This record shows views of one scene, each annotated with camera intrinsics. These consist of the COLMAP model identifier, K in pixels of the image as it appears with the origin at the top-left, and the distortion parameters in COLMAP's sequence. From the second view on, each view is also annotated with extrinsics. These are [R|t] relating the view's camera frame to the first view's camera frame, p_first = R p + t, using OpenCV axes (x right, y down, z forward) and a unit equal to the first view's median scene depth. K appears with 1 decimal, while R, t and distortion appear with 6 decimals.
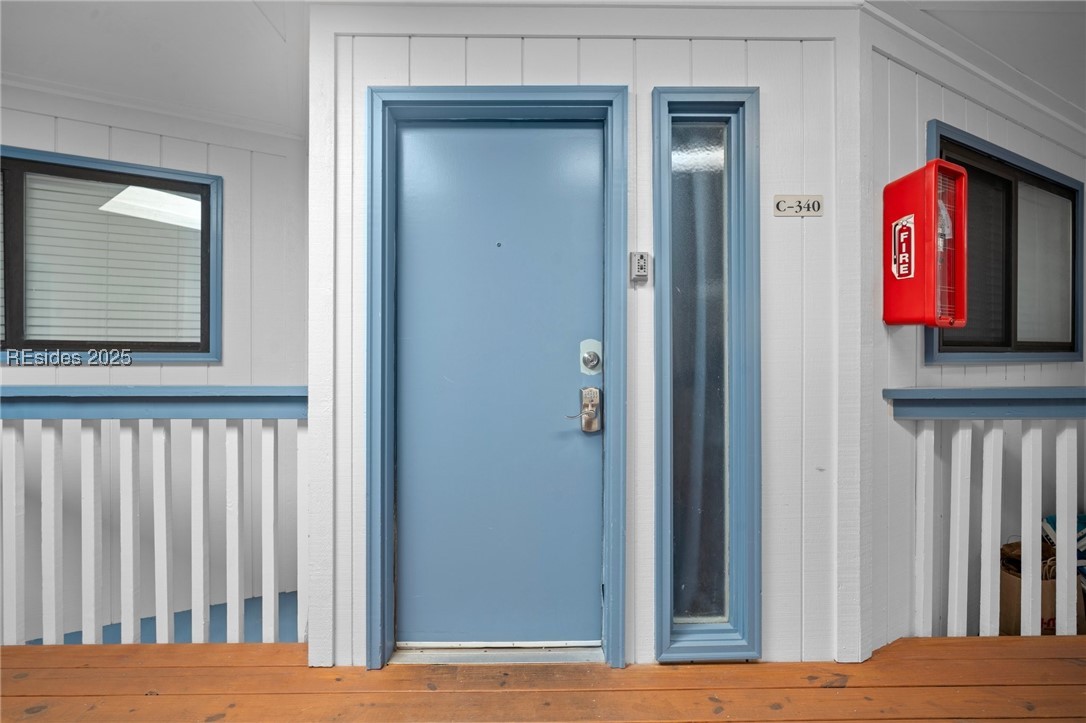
lens RADIAL K [[485.7, 0, 545.3], [0, 485.7, 352.1], [0, 0, 1]] dist [-0.010420, 0.003869]
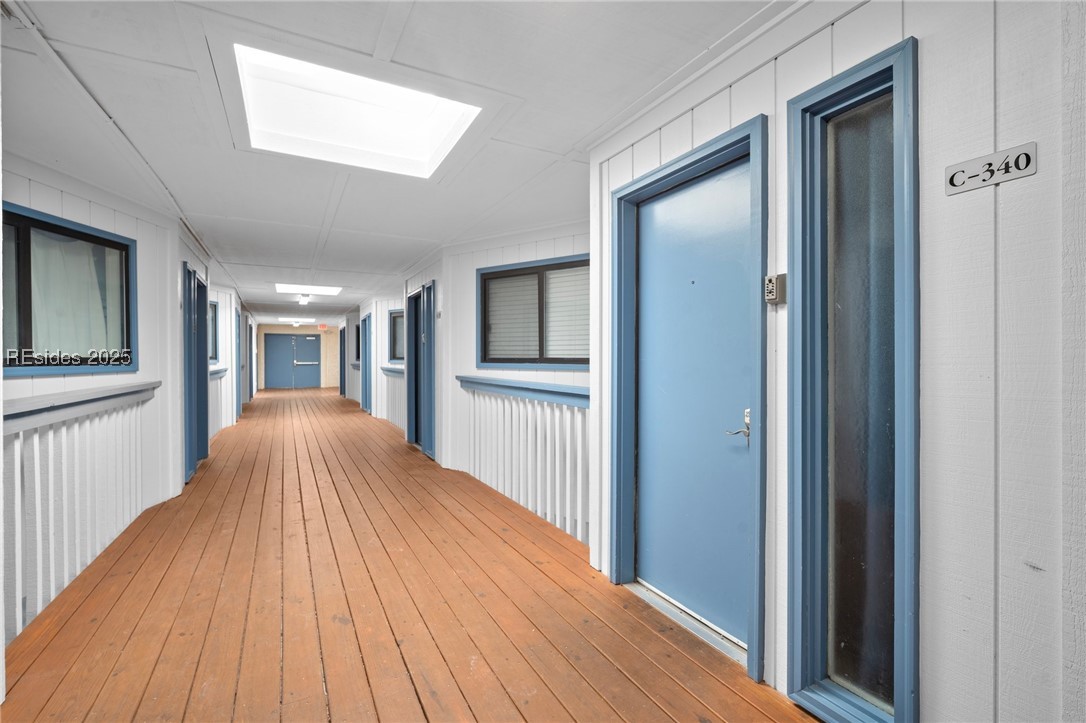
lens RADIAL K [[485.7, 0, 545.3], [0, 485.7, 352.1], [0, 0, 1]] dist [-0.010420, 0.003869]
pose [[0.458744, -0.008502, -0.888528, 0.847343], [0.006041, 0.999961, -0.006449, -0.044082], [0.888548, -0.002409, 0.458777, 0.127128]]
